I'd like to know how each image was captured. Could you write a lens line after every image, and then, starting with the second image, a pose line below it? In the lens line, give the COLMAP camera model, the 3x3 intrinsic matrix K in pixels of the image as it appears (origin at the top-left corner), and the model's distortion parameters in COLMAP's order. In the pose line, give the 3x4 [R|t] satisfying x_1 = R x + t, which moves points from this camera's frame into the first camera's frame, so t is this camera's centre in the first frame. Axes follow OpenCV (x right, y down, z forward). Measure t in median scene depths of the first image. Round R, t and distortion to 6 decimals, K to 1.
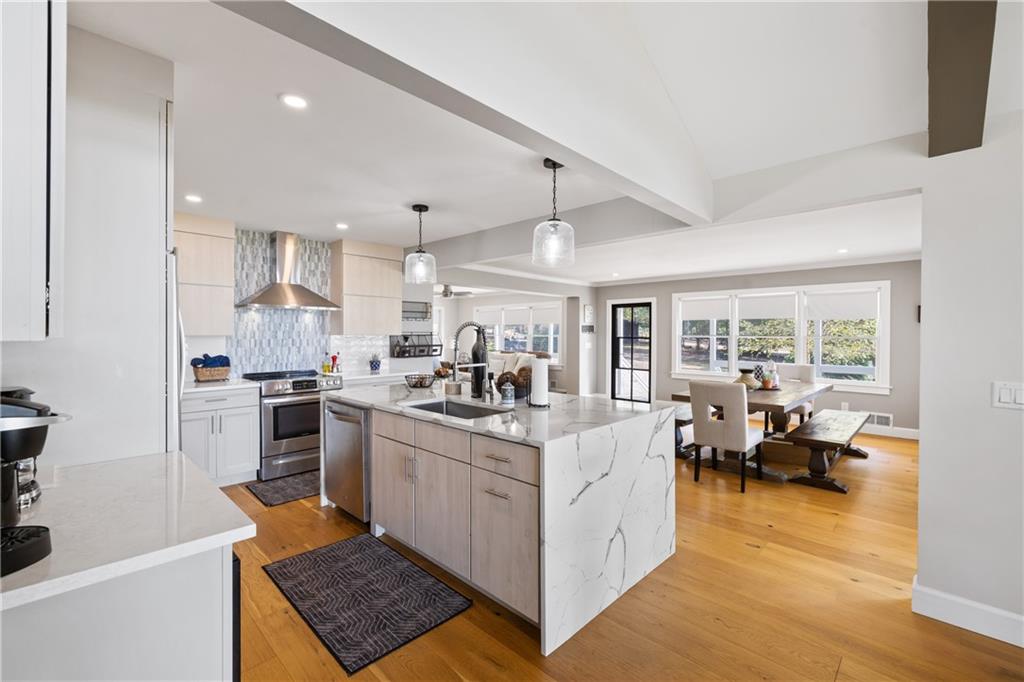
lens RADIAL K [[435.9, 0, 504.8], [0, 435.9, 338.6], [0, 0, 1]] dist [-0.003116, 0.000677]
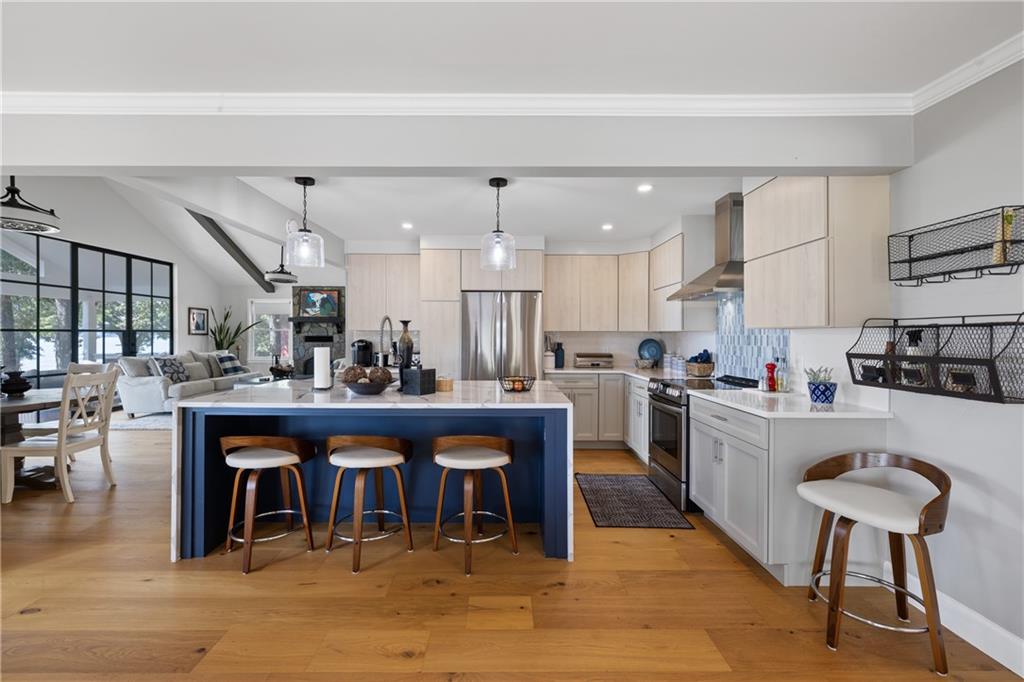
lens RADIAL K [[435.9, 0, 507.6], [0, 435.9, 338.5], [0, 0, 1]] dist [-0.003116, 0.000677]
pose [[-0.709494, 0.000516, -0.704711, 0.295244], [-0.012033, 0.999845, 0.012847, 0.001719], [0.704609, 0.017594, -0.709378, 1.181887]]
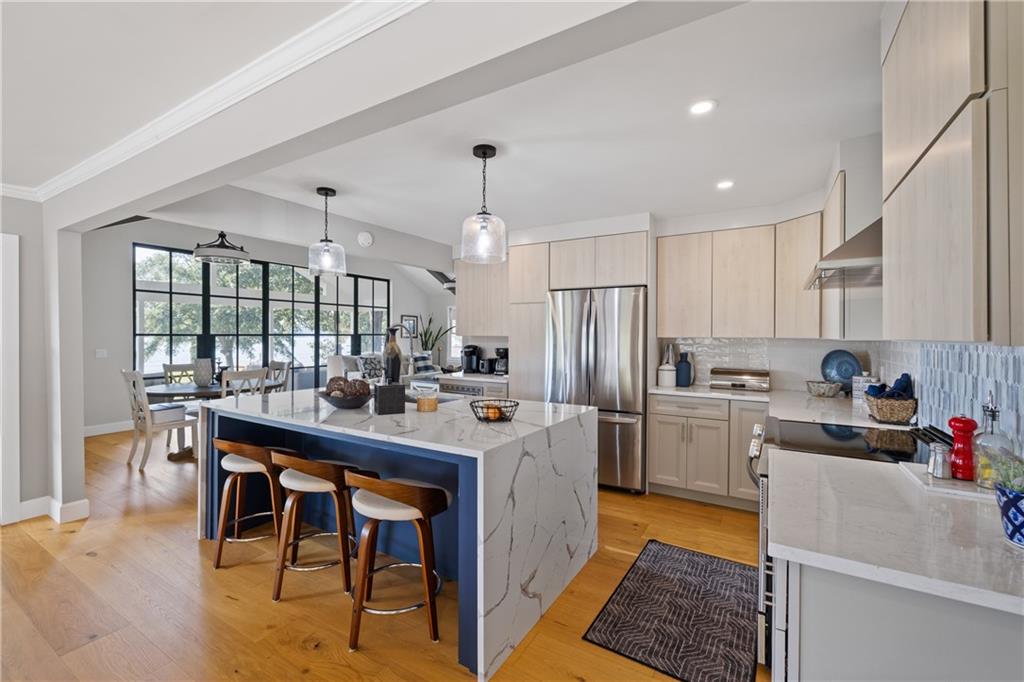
lens RADIAL K [[435.9, 0, 504.5], [0, 435.9, 338.6], [0, 0, 1]] dist [-0.003116, 0.000677]
pose [[-0.974777, -0.005990, -0.223100, -0.052615], [-0.010069, 0.999802, 0.017149, -0.012115], [0.222953, 0.018963, -0.974645, 1.212288]]
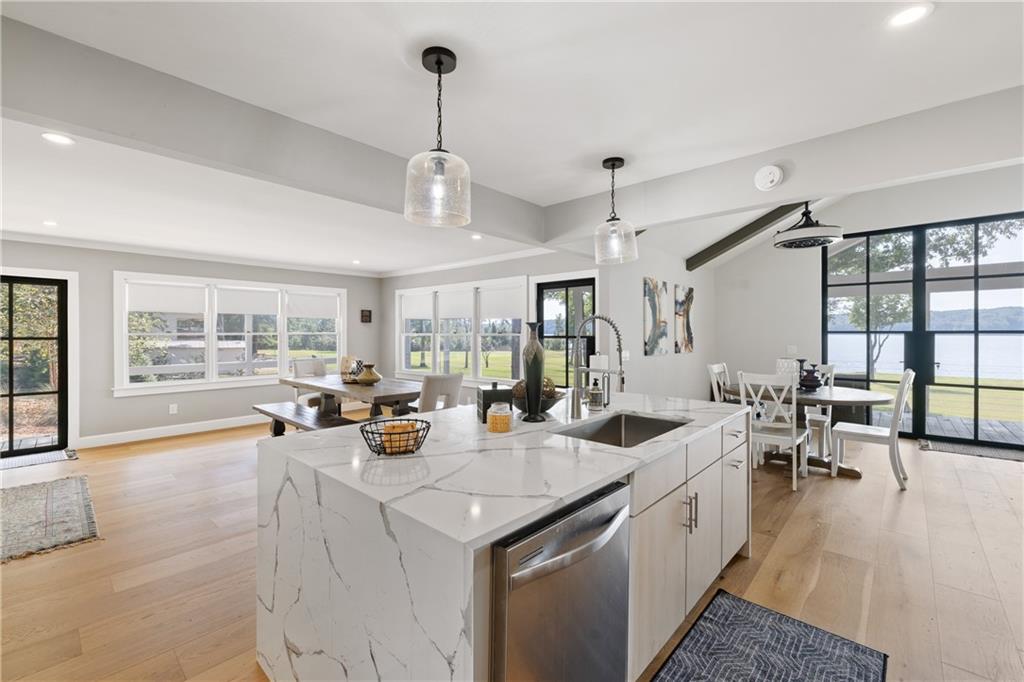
lens RADIAL K [[435.9, 0, 497.4], [0, 435.9, 334.9], [0, 0, 1]] dist [-0.003116, 0.000677]
pose [[-0.032019, -0.010420, 0.999433, -0.483268], [0.011870, 0.999871, 0.010804, -0.007458], [-0.999417, 0.012209, -0.031891, 0.694043]]
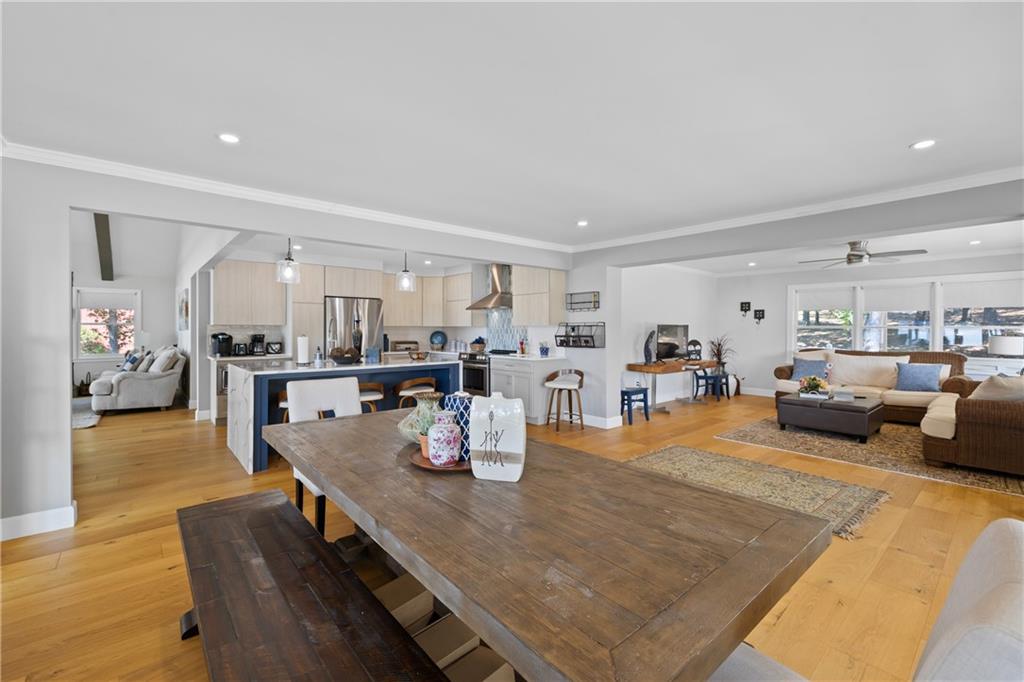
lens RADIAL K [[435.9, 0, 506.3], [0, 435.9, 330.2], [0, 0, 1]] dist [-0.003116, 0.000677]
pose [[-0.087562, -0.000976, -0.996159, 0.960709], [-0.011794, 0.999930, 0.000057, 0.005482], [0.996089, 0.011753, -0.087567, 1.081811]]
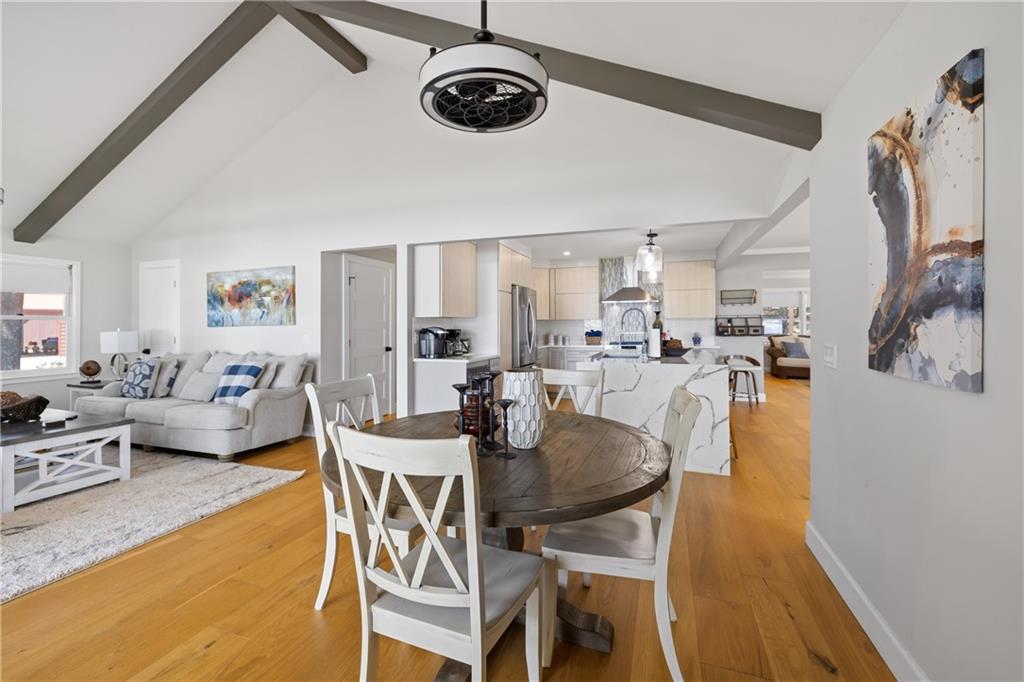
lens RADIAL K [[435.9, 0, 502.1], [0, 435.9, 323.2], [0, 0, 1]] dist [-0.003116, 0.000677]
pose [[0.410592, -0.009354, -0.911771, 0.726692], [-0.000457, 0.999945, -0.010465, 0.023484], [0.911819, 0.004713, 0.410566, -0.097399]]
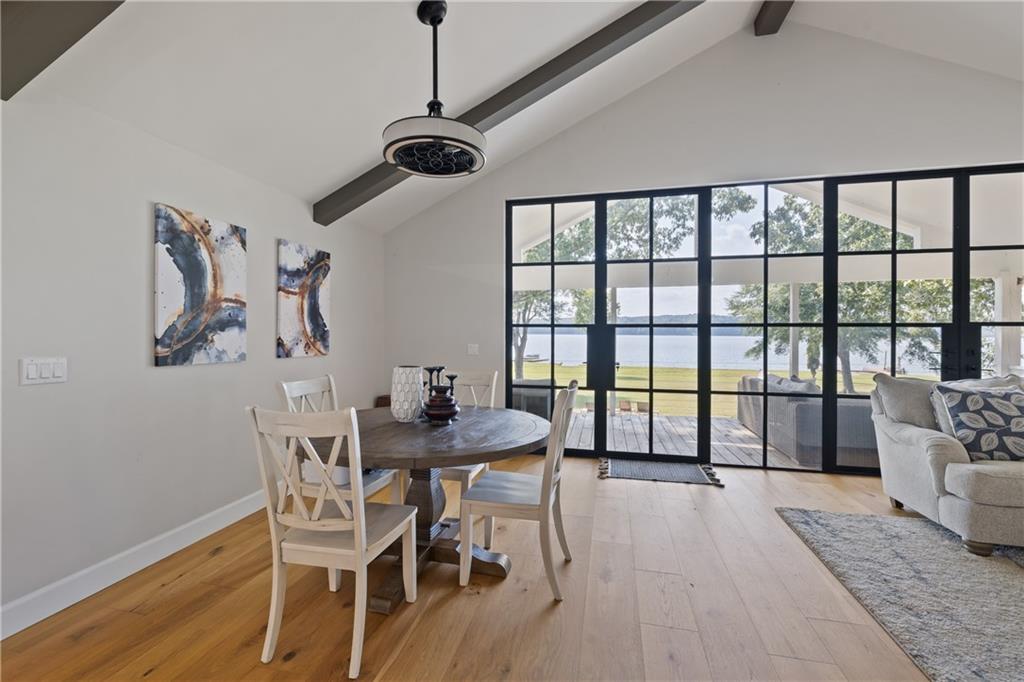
lens RADIAL K [[435.9, 0, 493.7], [0, 435.9, 333.5], [0, 0, 1]] dist [-0.003116, 0.000677]
pose [[-0.498931, -0.009490, 0.866590, -0.087723], [0.002873, 0.999916, 0.012605, 0.014067], [-0.866637, 0.008779, -0.498862, 0.233663]]
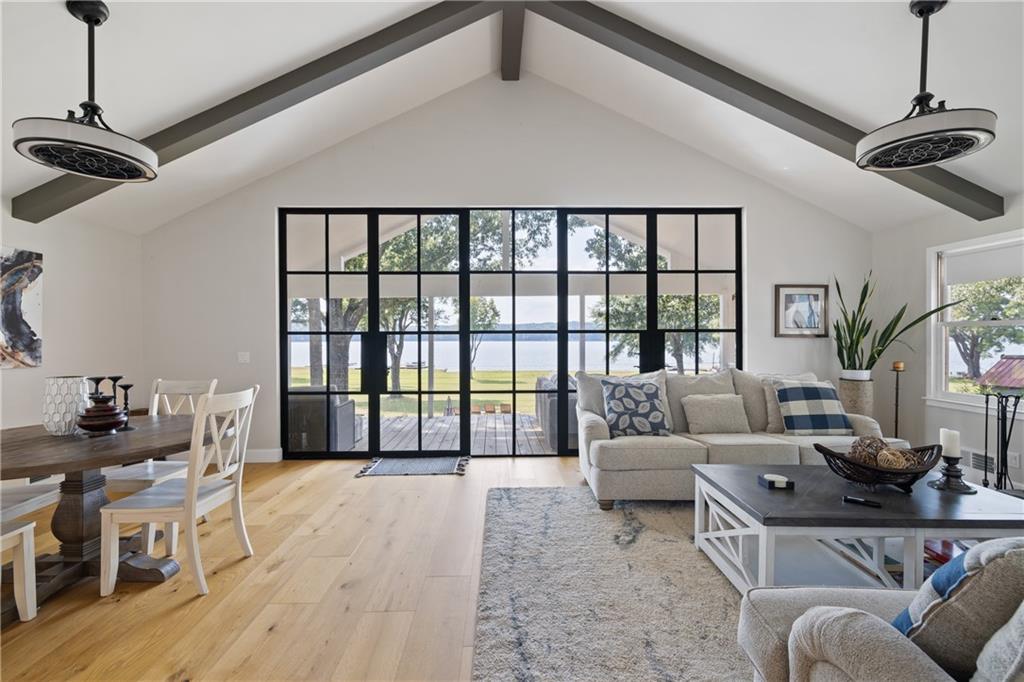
lens RADIAL K [[435.9, 0, 503.6], [0, 435.9, 338.4], [0, 0, 1]] dist [-0.003116, 0.000677]
pose [[-0.707658, -0.001497, 0.706554, -0.283004], [0.007405, 0.999927, 0.009535, 0.014758], [-0.706517, 0.011980, -0.707595, 0.066704]]
